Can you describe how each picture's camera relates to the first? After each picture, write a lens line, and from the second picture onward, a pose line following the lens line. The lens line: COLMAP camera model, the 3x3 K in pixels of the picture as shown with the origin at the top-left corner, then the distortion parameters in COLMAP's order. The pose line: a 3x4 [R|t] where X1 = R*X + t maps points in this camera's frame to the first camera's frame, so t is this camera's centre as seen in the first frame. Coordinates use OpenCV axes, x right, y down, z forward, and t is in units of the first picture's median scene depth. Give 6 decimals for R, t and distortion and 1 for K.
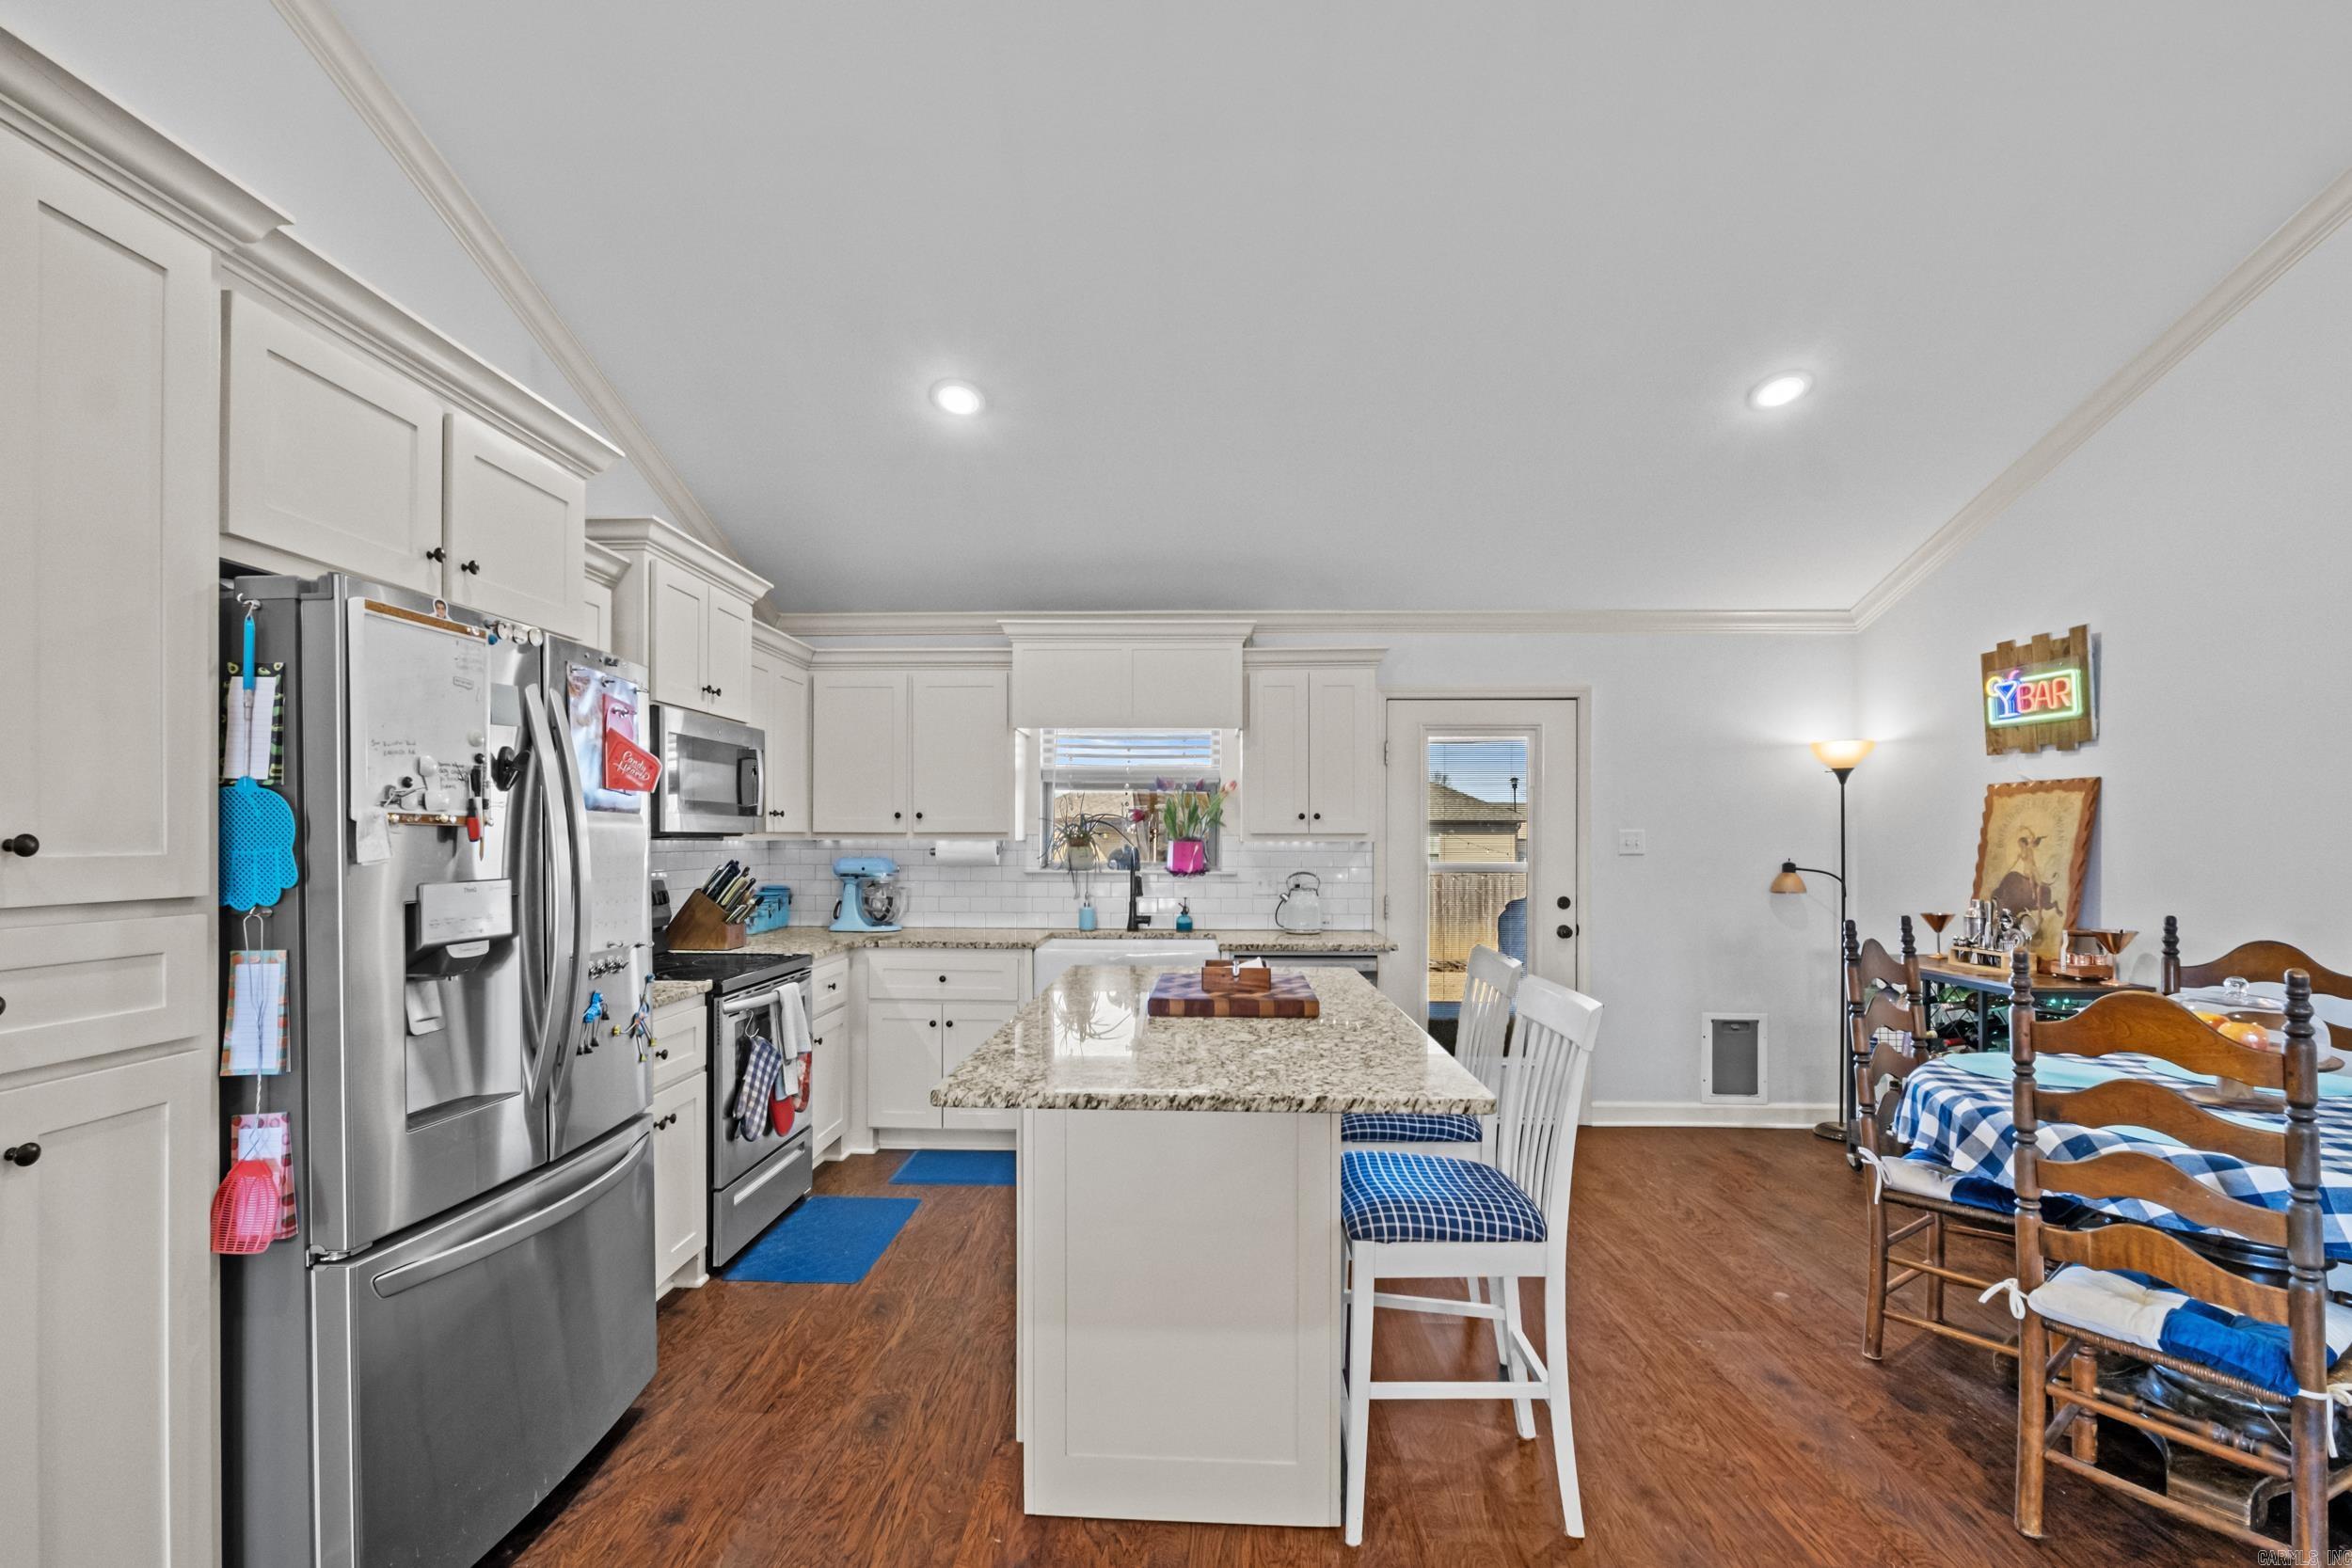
lens RADIAL K [[1030.7, 0, 1162.5], [0, 1030.7, 838.0], [0, 0, 1]] dist [-0.006638, 0.000171]
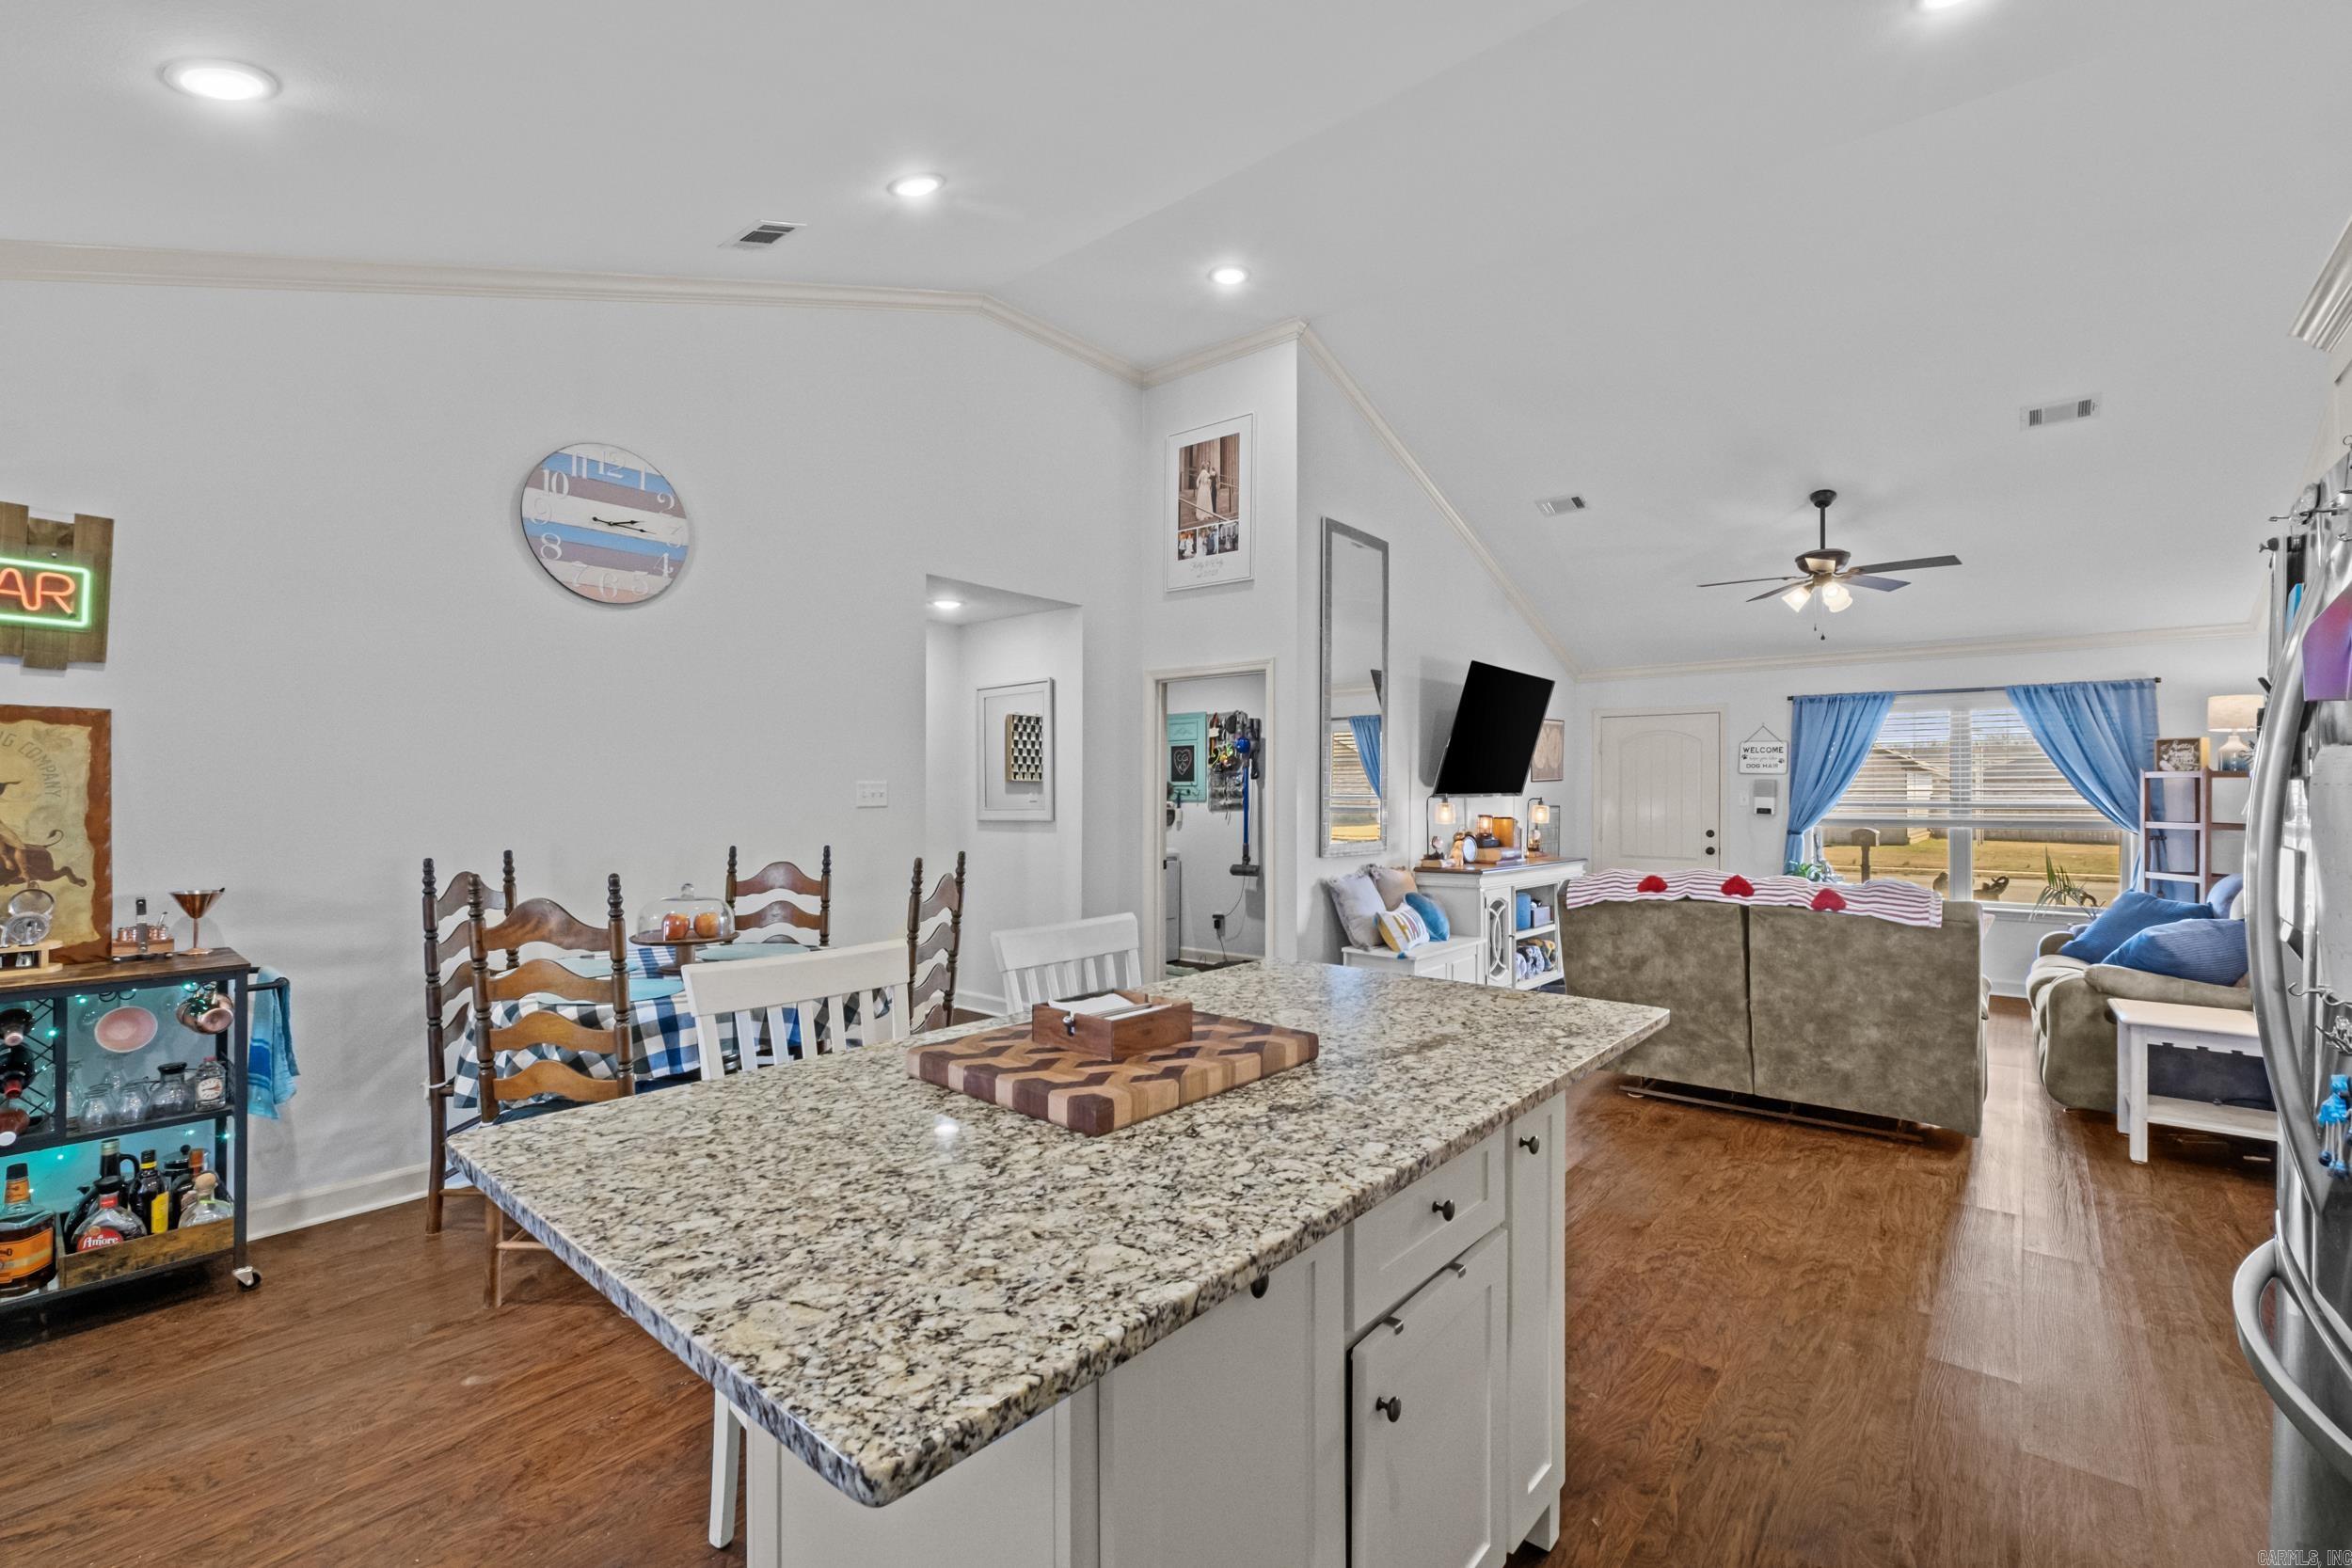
lens RADIAL K [[1030.7, 0, 1162.5], [0, 1030.7, 779.9], [0, 0, 1]] dist [-0.006638, 0.000171]
pose [[-0.790636, 0.001912, 0.612284, -0.219199], [-0.005128, 0.999939, -0.009744, -0.000082], [-0.612265, -0.010844, -0.790578, 1.025923]]
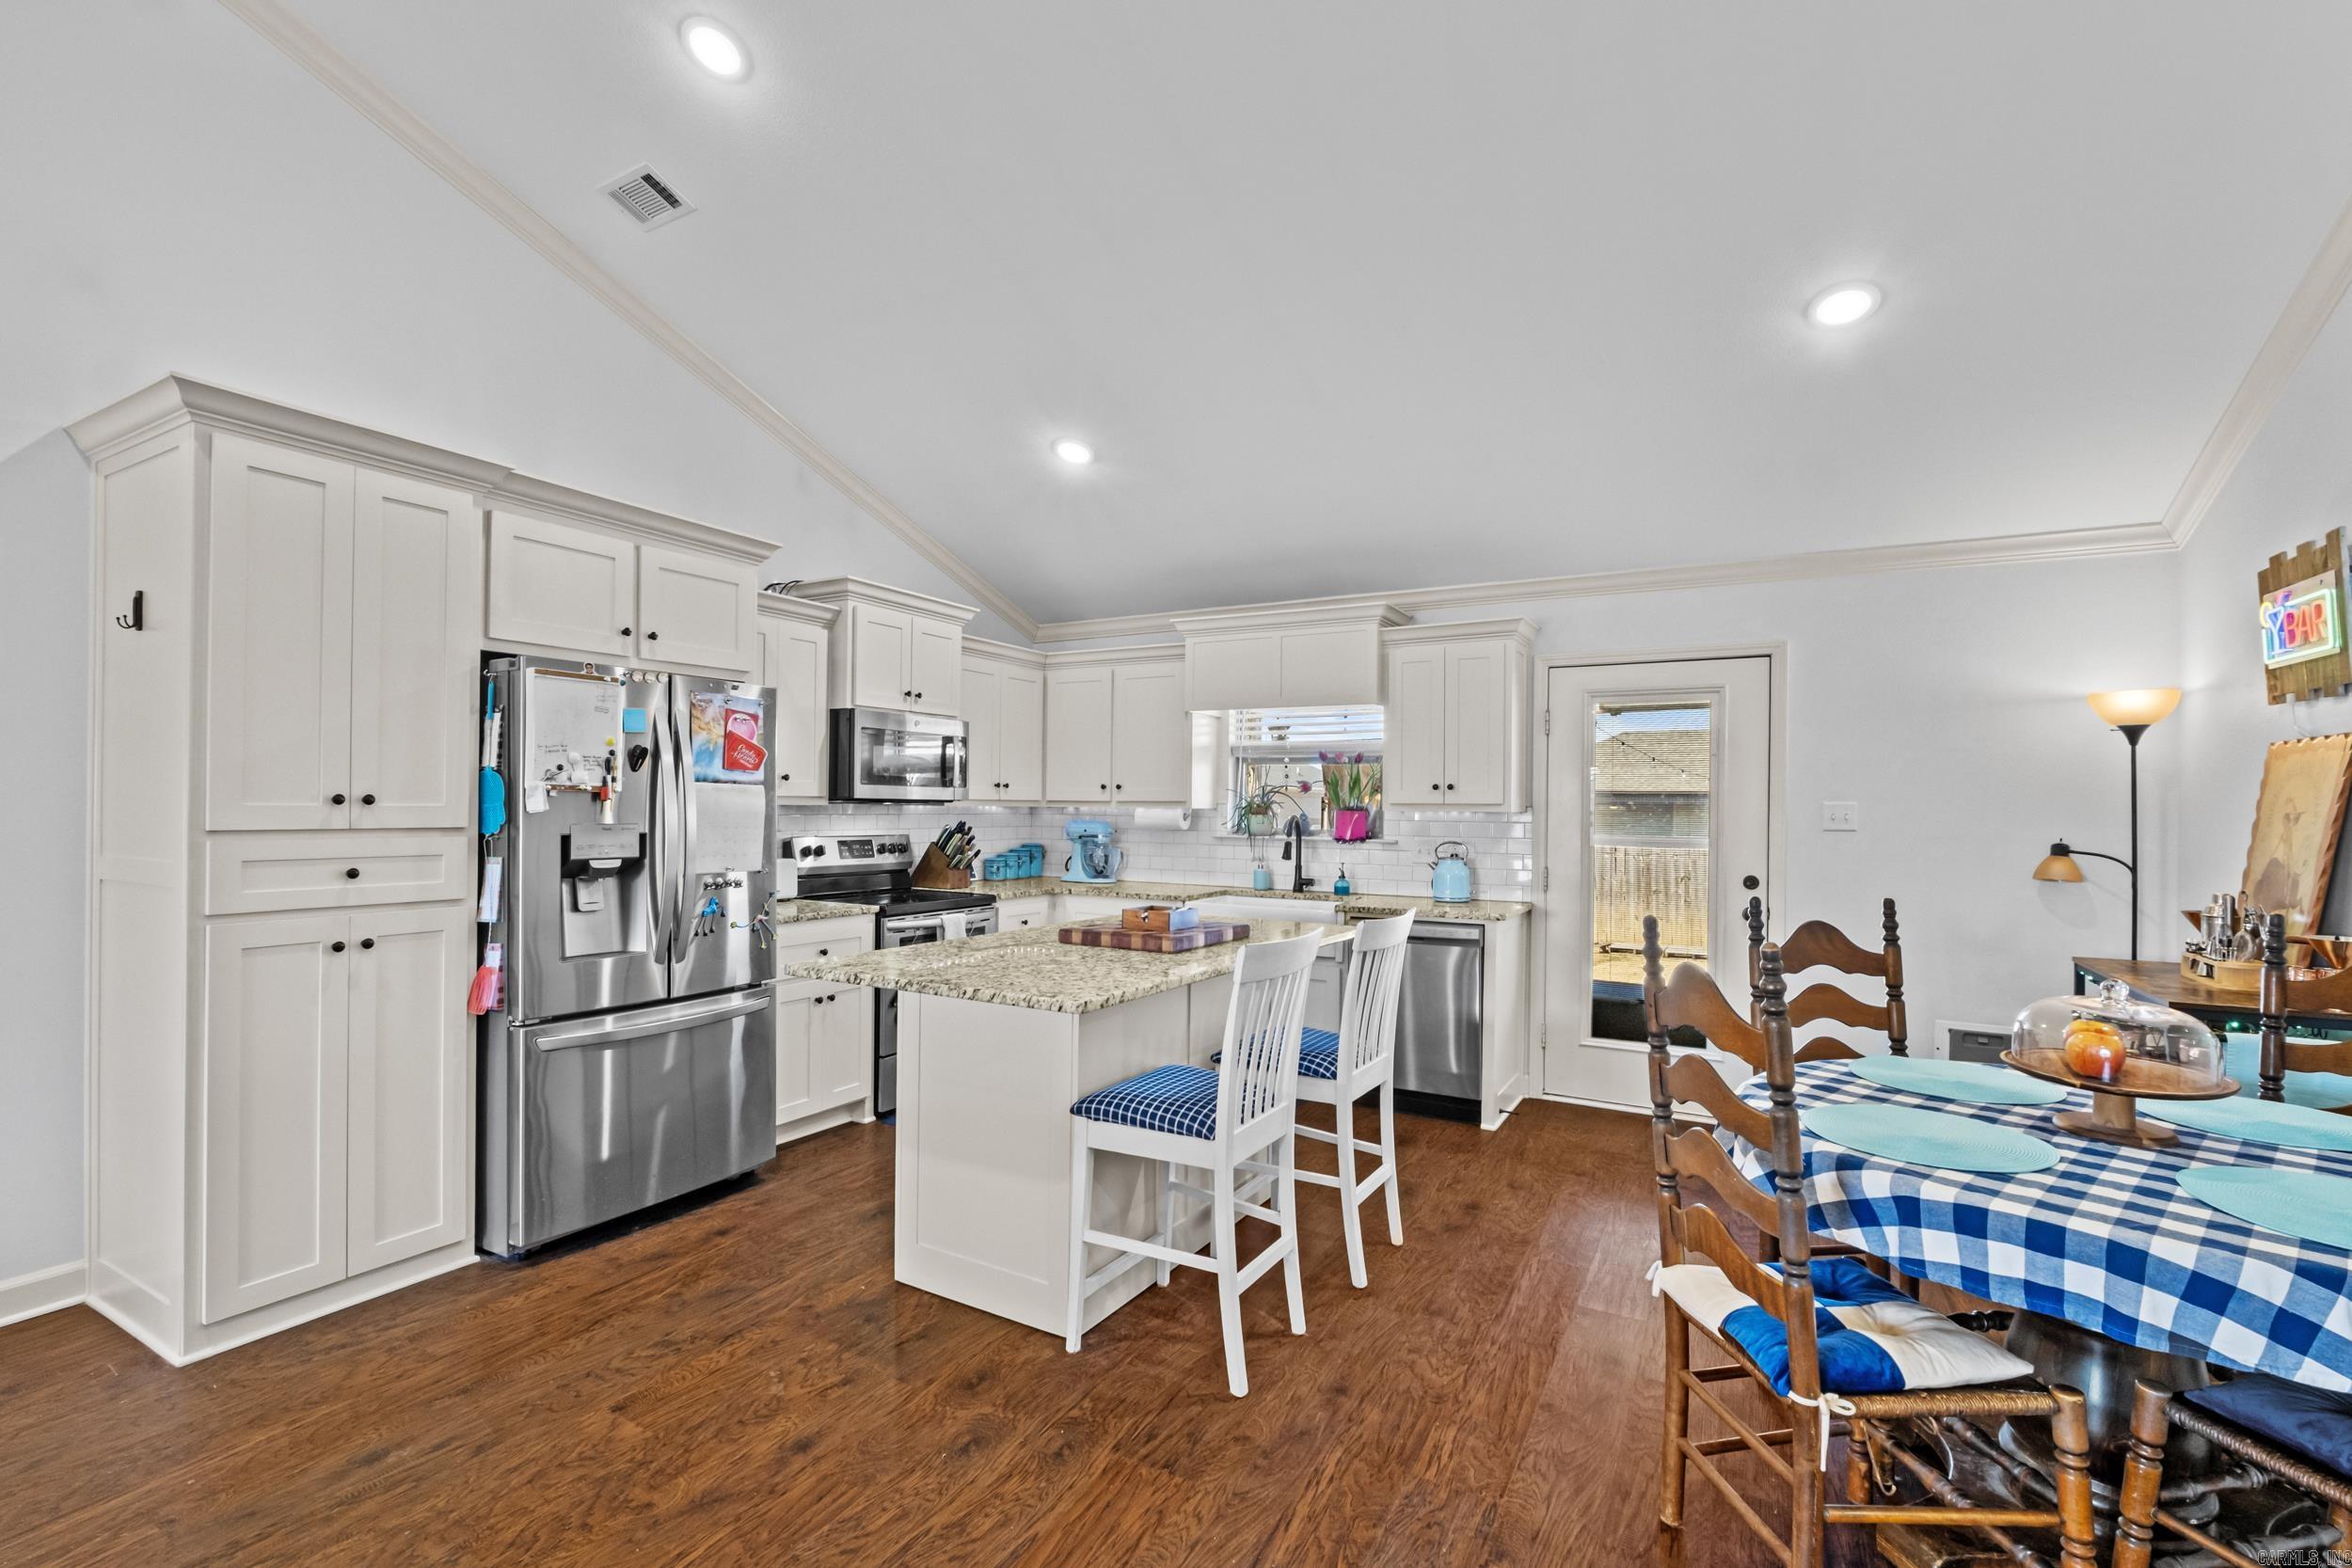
lens RADIAL K [[1030.7, 0, 1169.7], [0, 1030.7, 810.6], [0, 0, 1]] dist [-0.006638, 0.000171]
pose [[0.887716, 0.008740, -0.460309, 0.446290], [-0.008948, 0.999958, 0.001730, 0.003597], [0.460305, 0.002583, 0.887757, -0.045062]]
